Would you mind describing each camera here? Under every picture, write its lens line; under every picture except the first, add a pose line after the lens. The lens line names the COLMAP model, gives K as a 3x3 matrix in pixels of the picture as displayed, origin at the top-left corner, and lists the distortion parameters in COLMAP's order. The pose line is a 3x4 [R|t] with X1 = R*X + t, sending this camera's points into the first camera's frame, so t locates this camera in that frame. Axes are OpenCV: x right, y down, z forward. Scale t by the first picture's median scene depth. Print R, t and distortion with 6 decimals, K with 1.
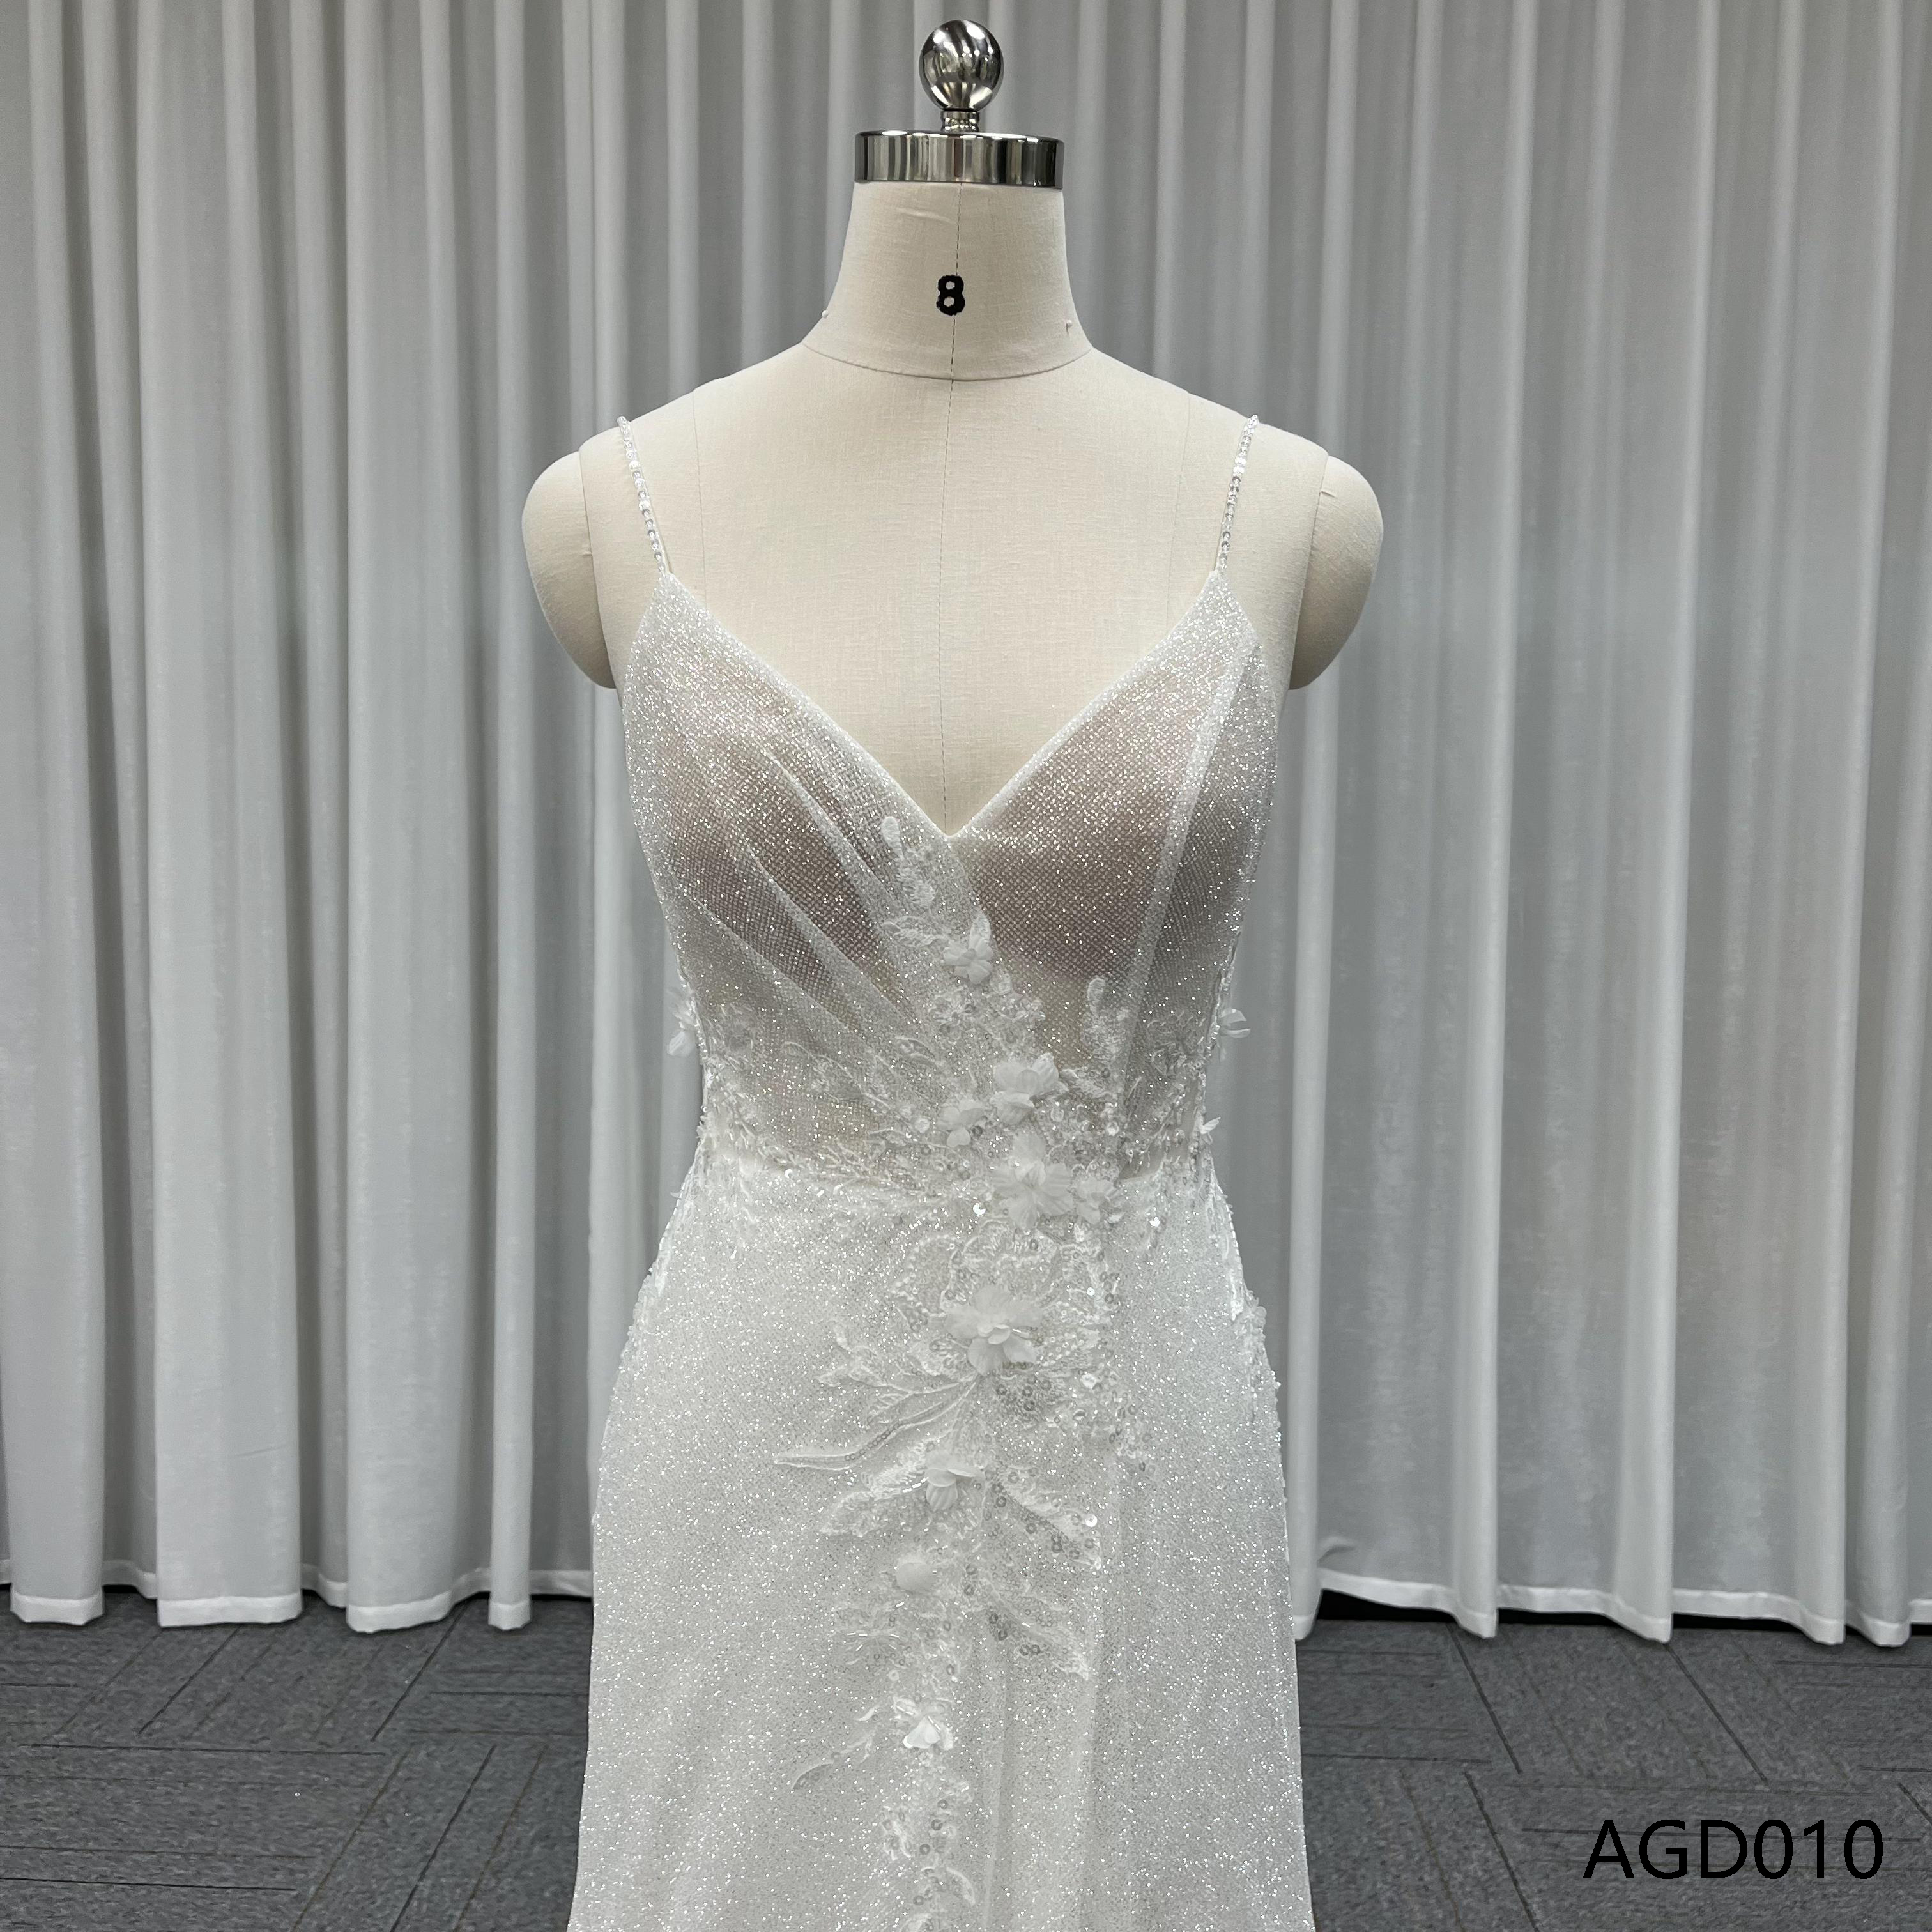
lens RADIAL K [[1967.5, 0, 967.2], [0, 1967.5, 978.7], [0, 0, 1]] dist [0.034302, 0.000000]
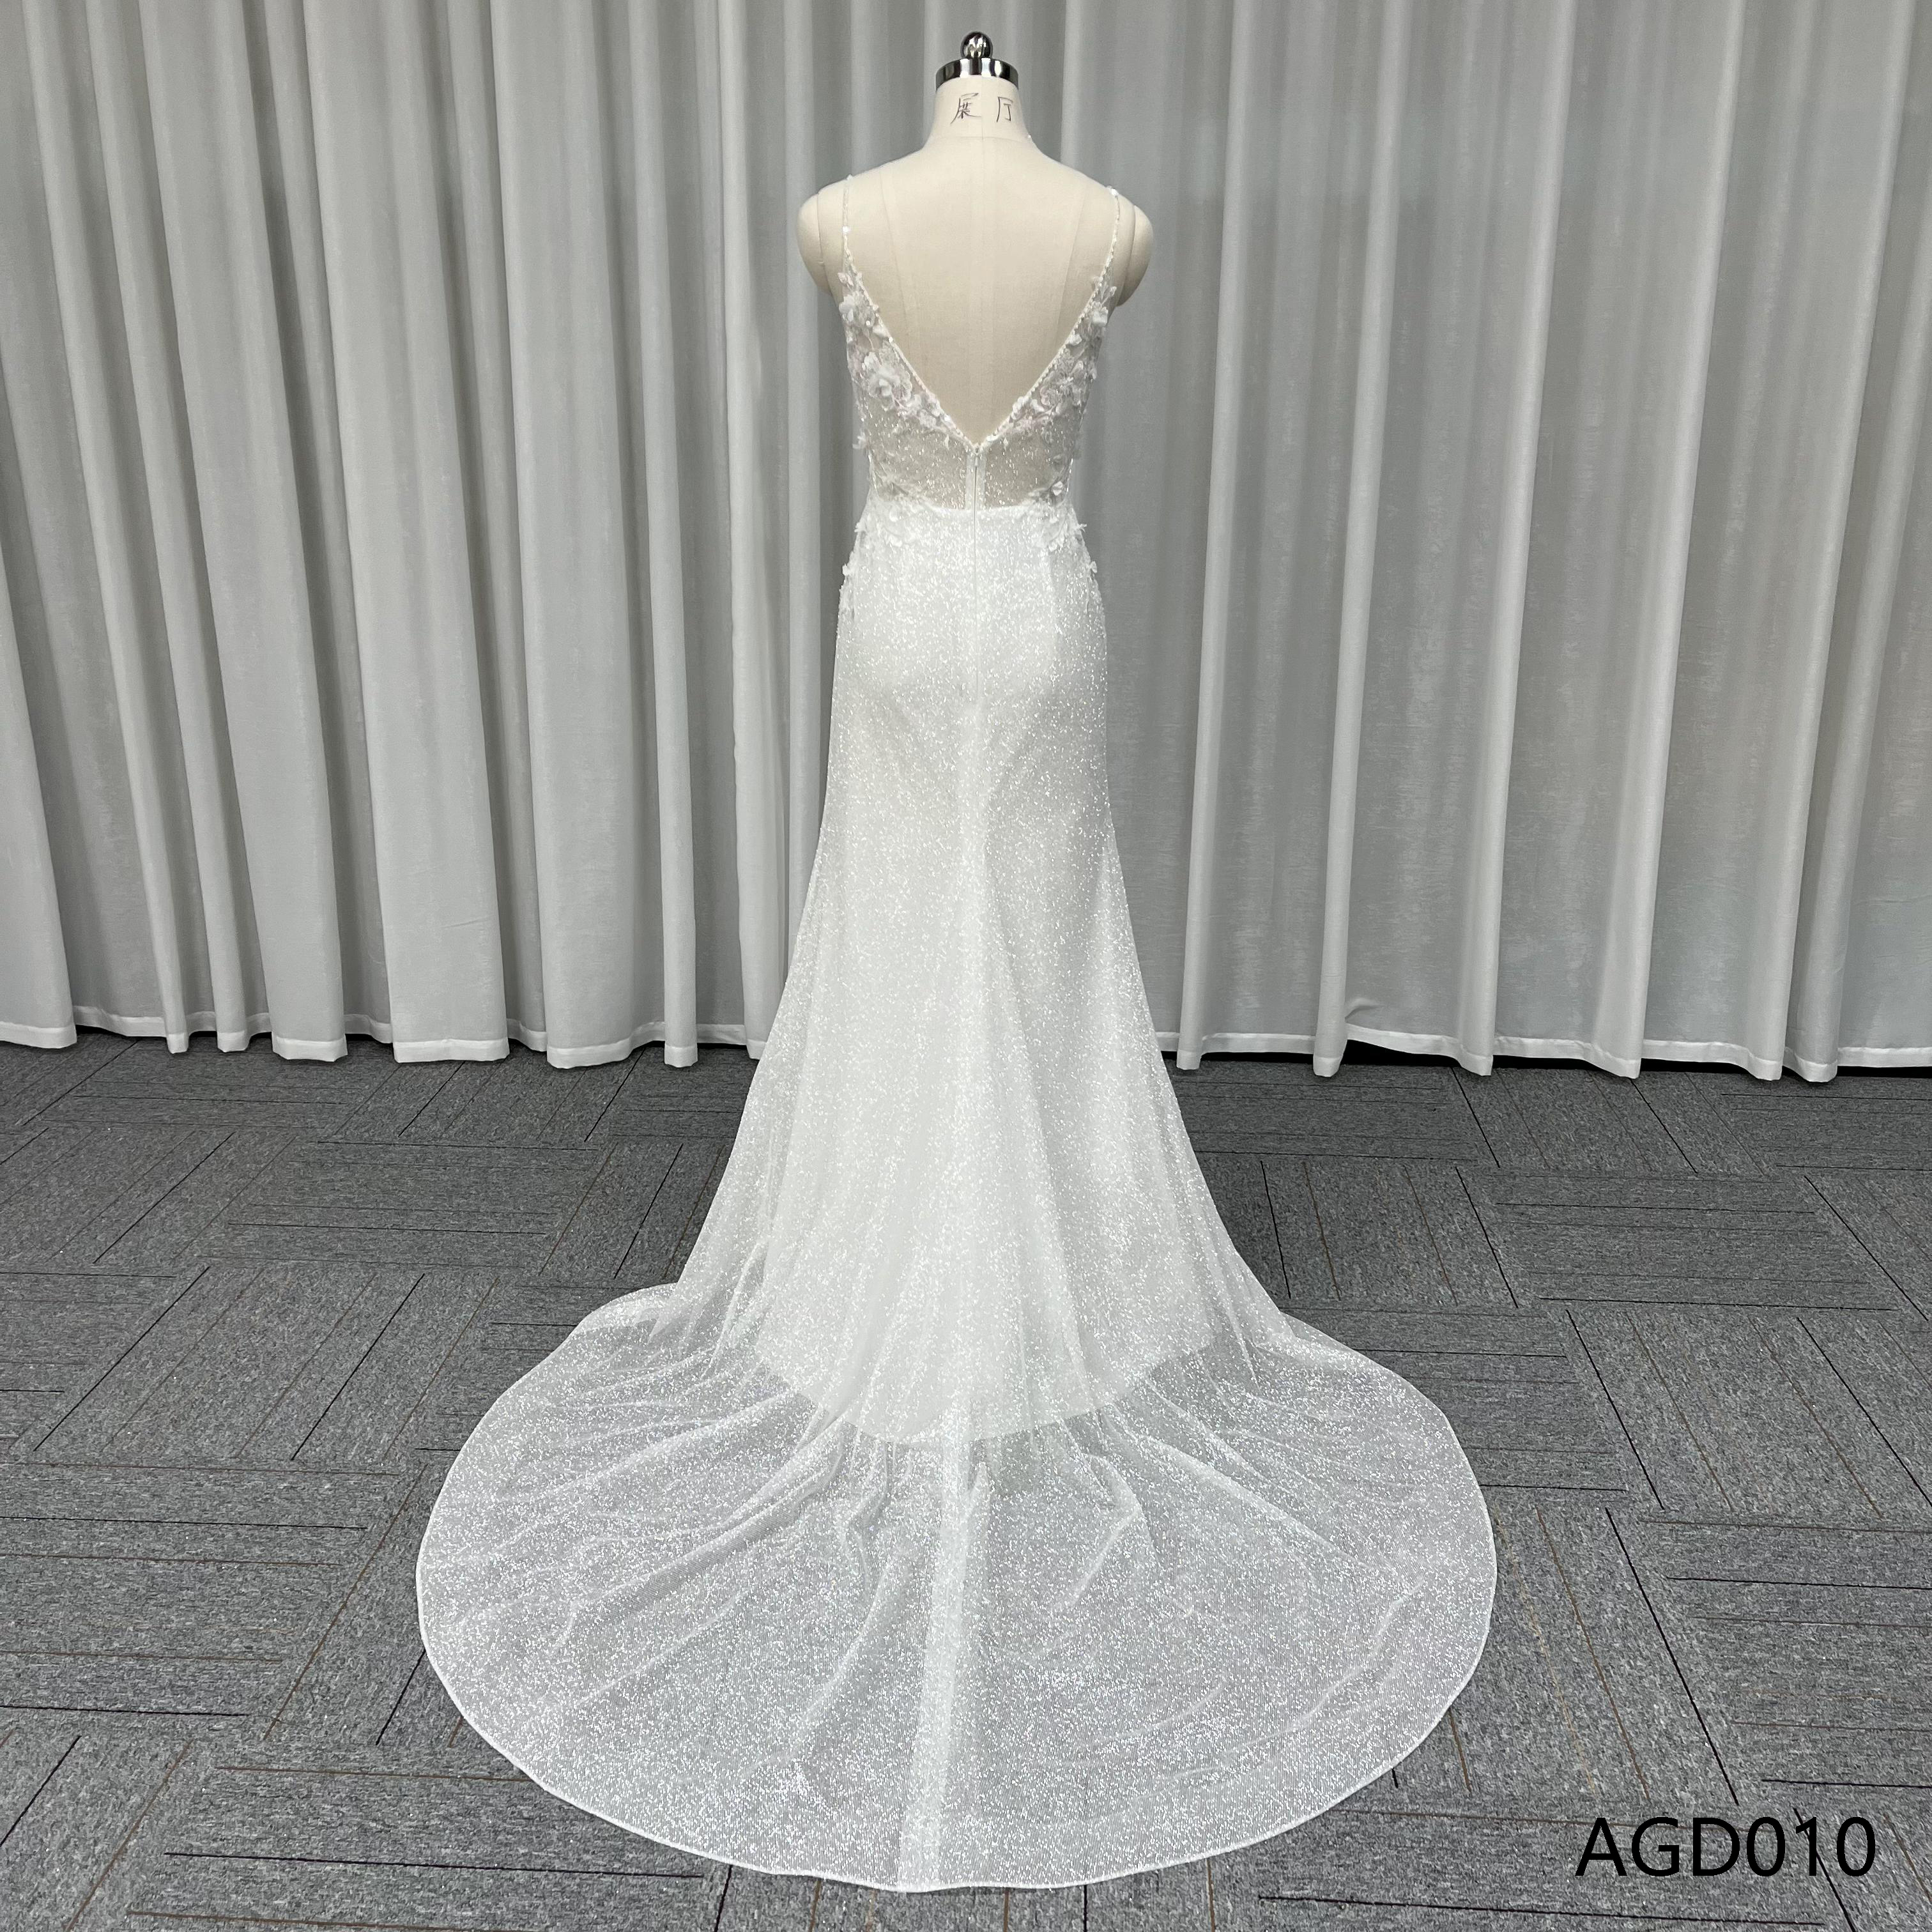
lens RADIAL K [[1967.5, 0, 995.4], [0, 1967.5, 985.4], [0, 0, 1]] dist [0.034302, 0.000000]
pose [[0.999764, 0.001358, -0.021685, -0.010988], [0.003454, 0.975414, 0.220353, 0.011836], [0.021451, -0.220376, 0.975179, -0.177947]]
